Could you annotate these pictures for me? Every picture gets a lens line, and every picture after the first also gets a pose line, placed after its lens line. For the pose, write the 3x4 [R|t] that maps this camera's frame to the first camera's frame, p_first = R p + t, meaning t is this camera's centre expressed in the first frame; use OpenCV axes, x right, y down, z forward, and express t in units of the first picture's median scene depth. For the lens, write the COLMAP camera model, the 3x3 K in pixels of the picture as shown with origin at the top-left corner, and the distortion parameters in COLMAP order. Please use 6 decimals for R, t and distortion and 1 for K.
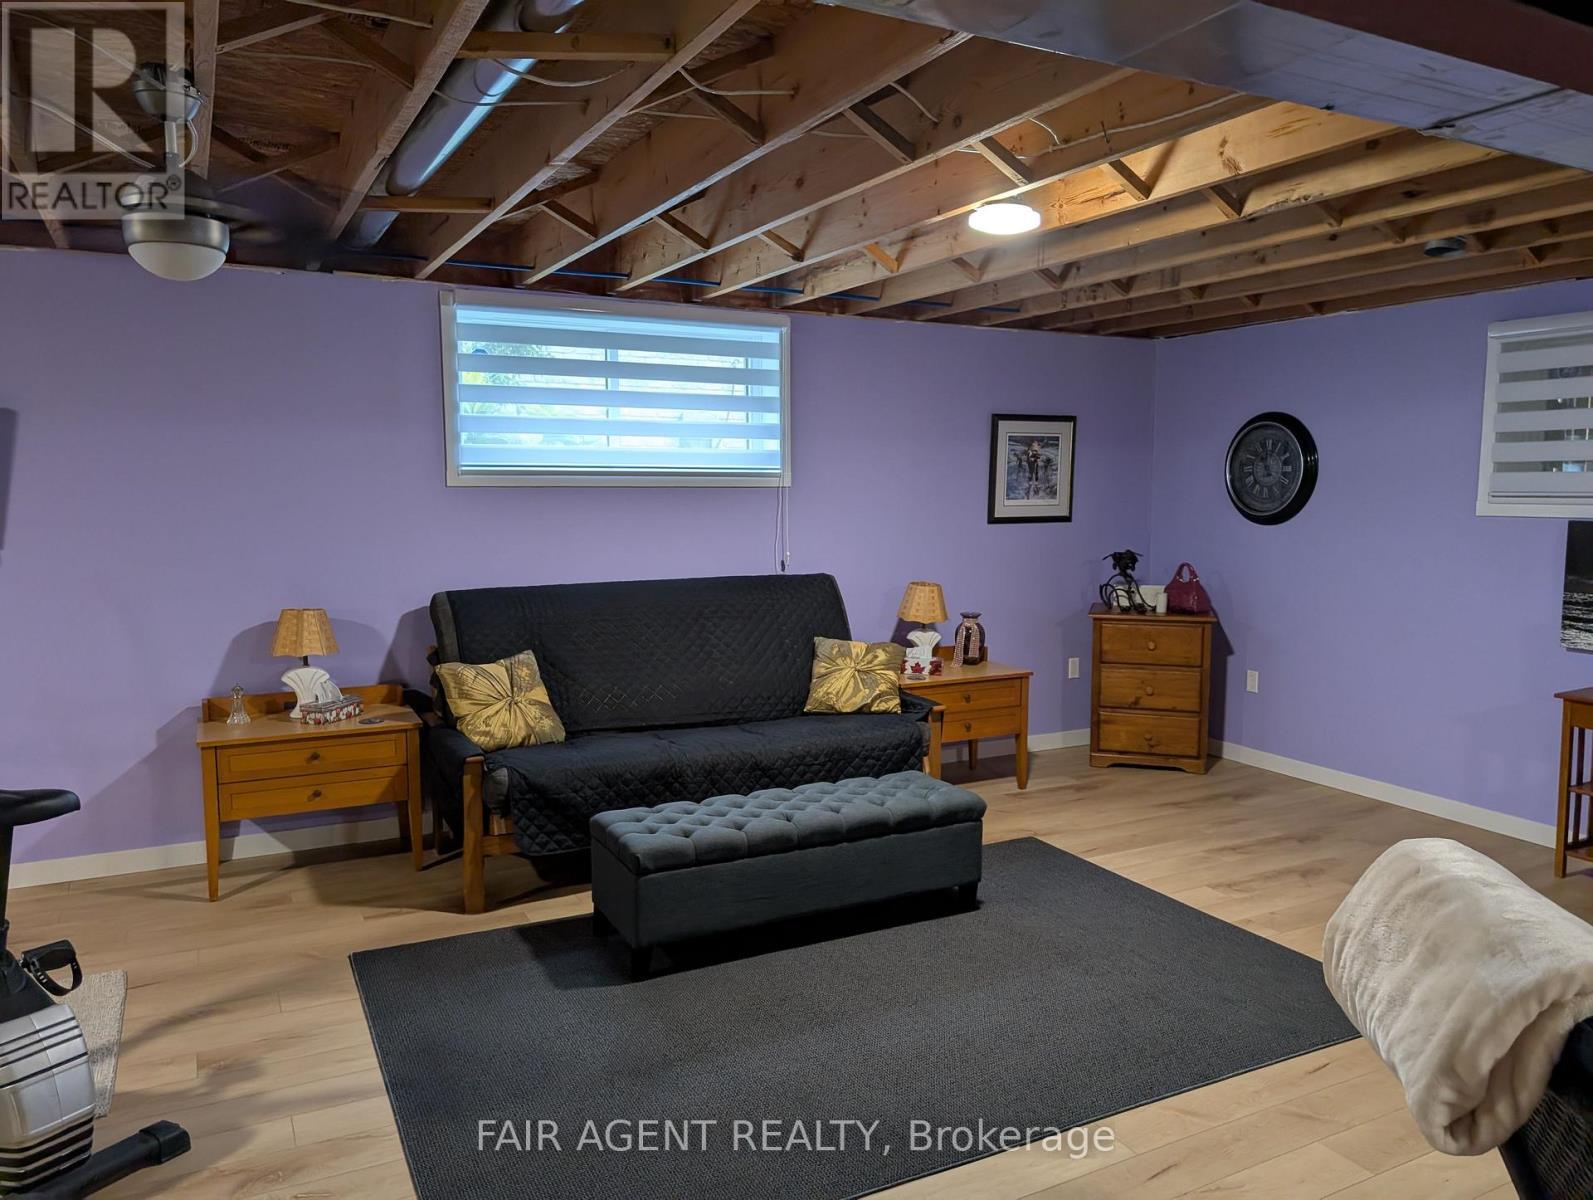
lens RADIAL K [[1159.9, 0, 796.5], [0, 1159.9, 600.0], [0, 0, 1]] dist [-0.004801, -0.004825]
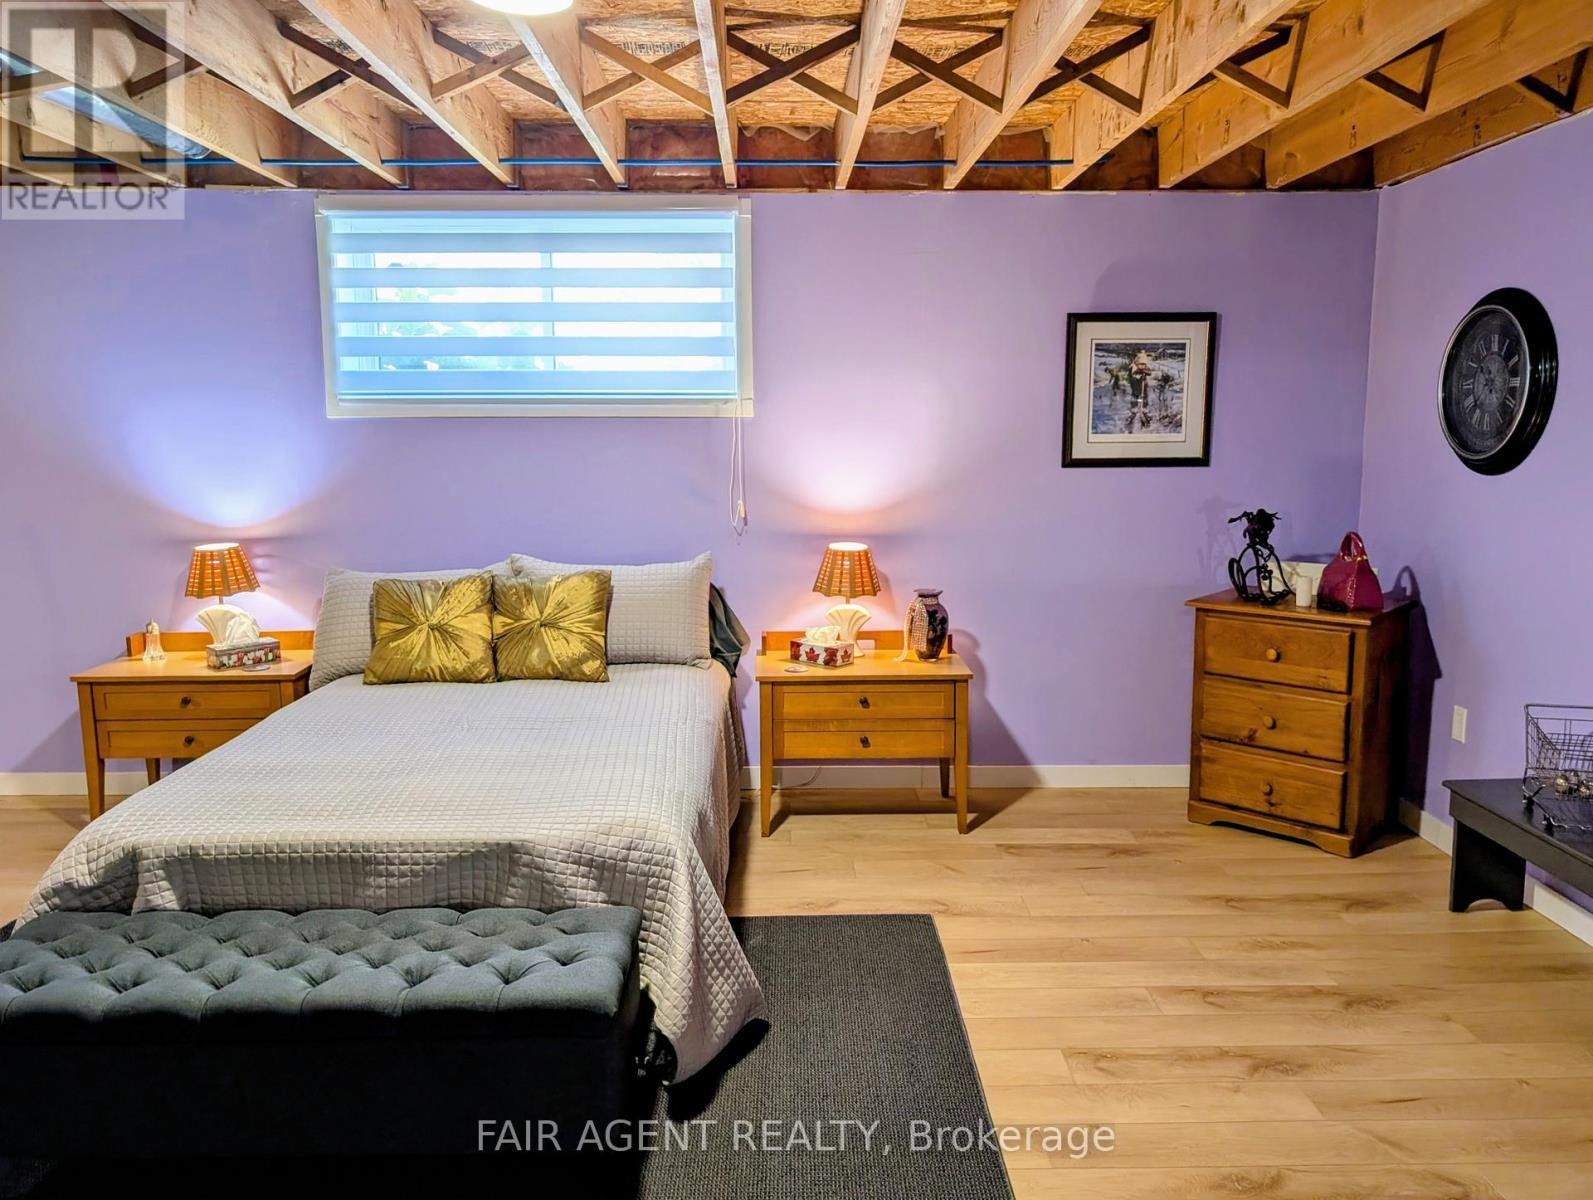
lens RADIAL K [[1209.3, 0, 795.4], [0, 1209.3, 579.1], [0, 0, 1]] dist [-0.002378, 0.003227]
pose [[0.894630, 0.054675, -0.443450, 0.357941], [-0.040890, 0.998339, 0.040598, -0.020176], [0.444933, -0.018187, 0.895379, 0.253048]]
